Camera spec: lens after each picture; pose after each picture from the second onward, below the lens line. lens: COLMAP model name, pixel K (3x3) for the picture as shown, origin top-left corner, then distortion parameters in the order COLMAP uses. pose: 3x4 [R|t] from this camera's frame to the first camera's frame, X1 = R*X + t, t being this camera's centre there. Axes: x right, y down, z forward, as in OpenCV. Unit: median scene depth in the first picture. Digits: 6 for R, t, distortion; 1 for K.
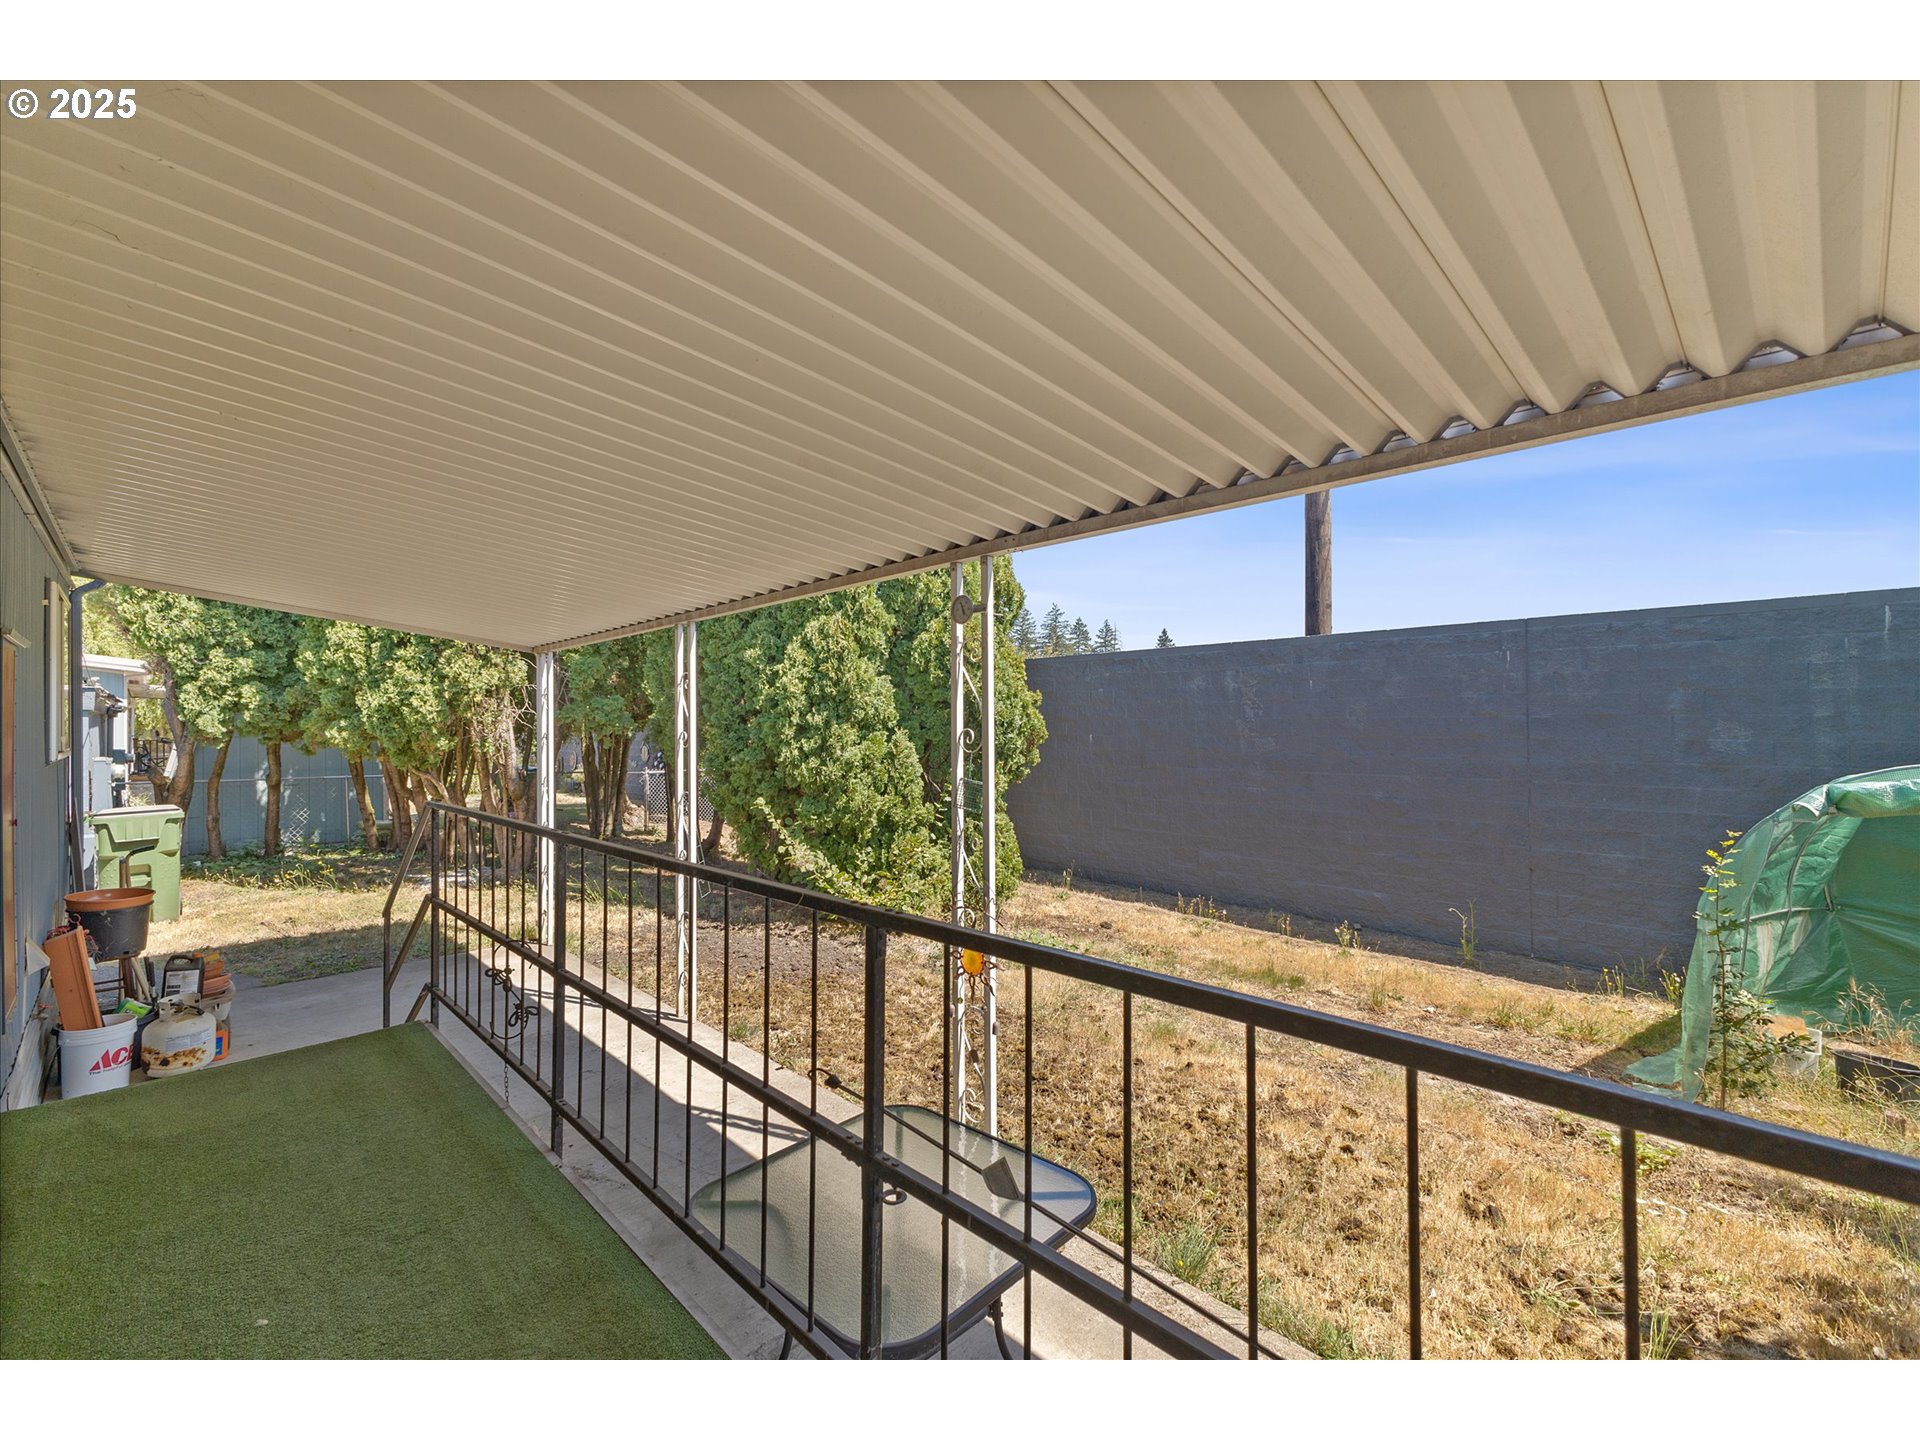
lens RADIAL K [[812.4, 0, 958.6], [0, 812.4, 716.5], [0, 0, 1]] dist [0.001535, 0.000663]
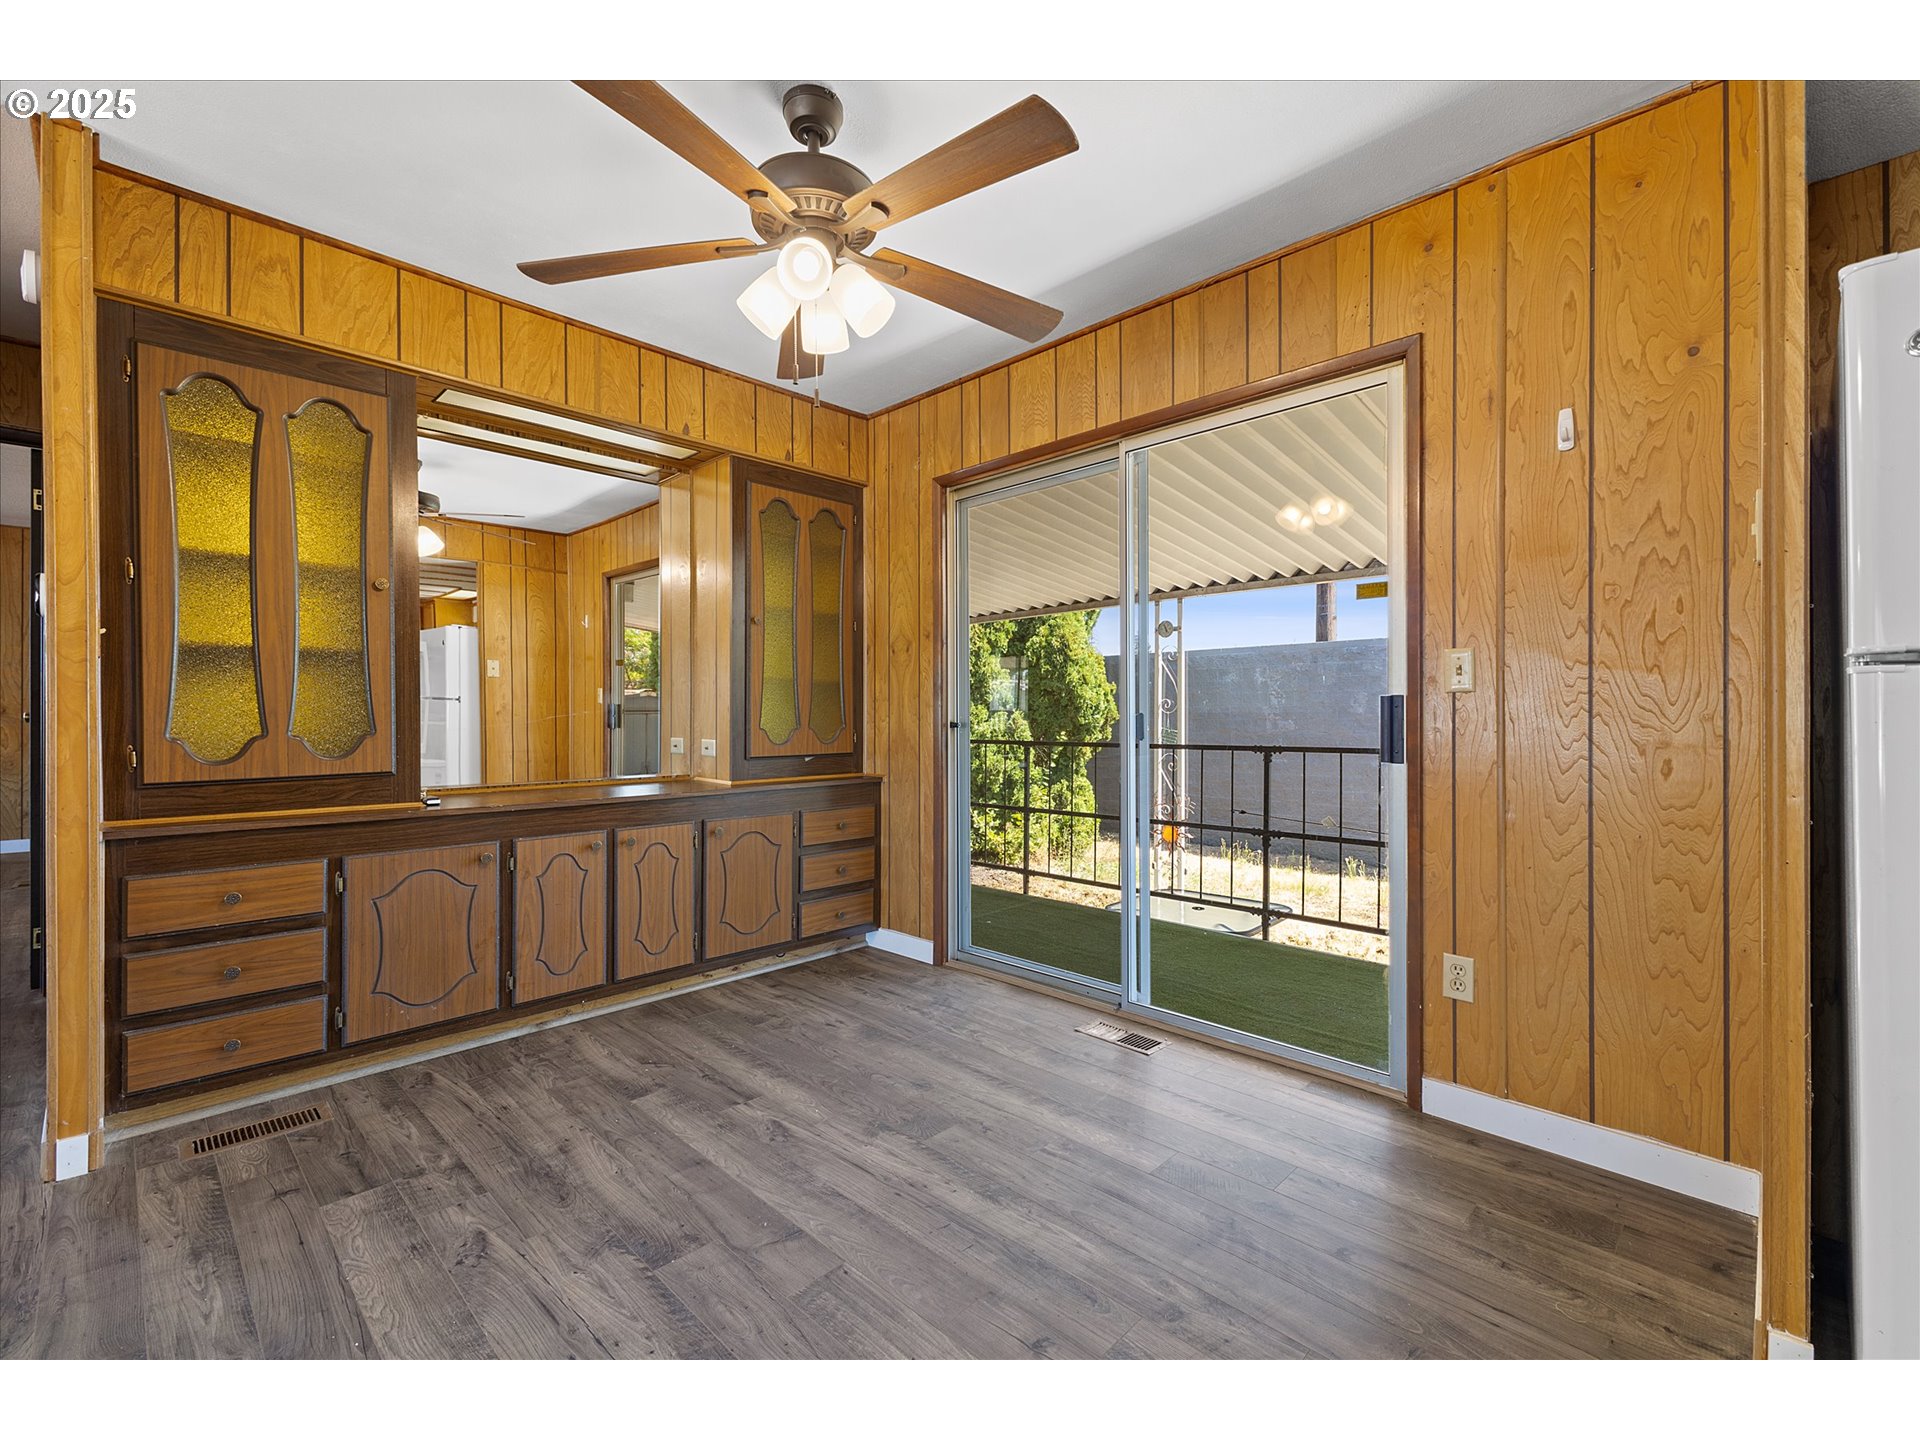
lens RADIAL K [[812.4, 0, 949.4], [0, 812.4, 721.3], [0, 0, 1]] dist [0.001535, 0.000663]
pose [[0.999620, 0.007019, 0.026671, -0.216591], [-0.007288, 0.999923, 0.009998, 0.021427], [-0.026599, -0.010188, 0.999594, -0.307041]]
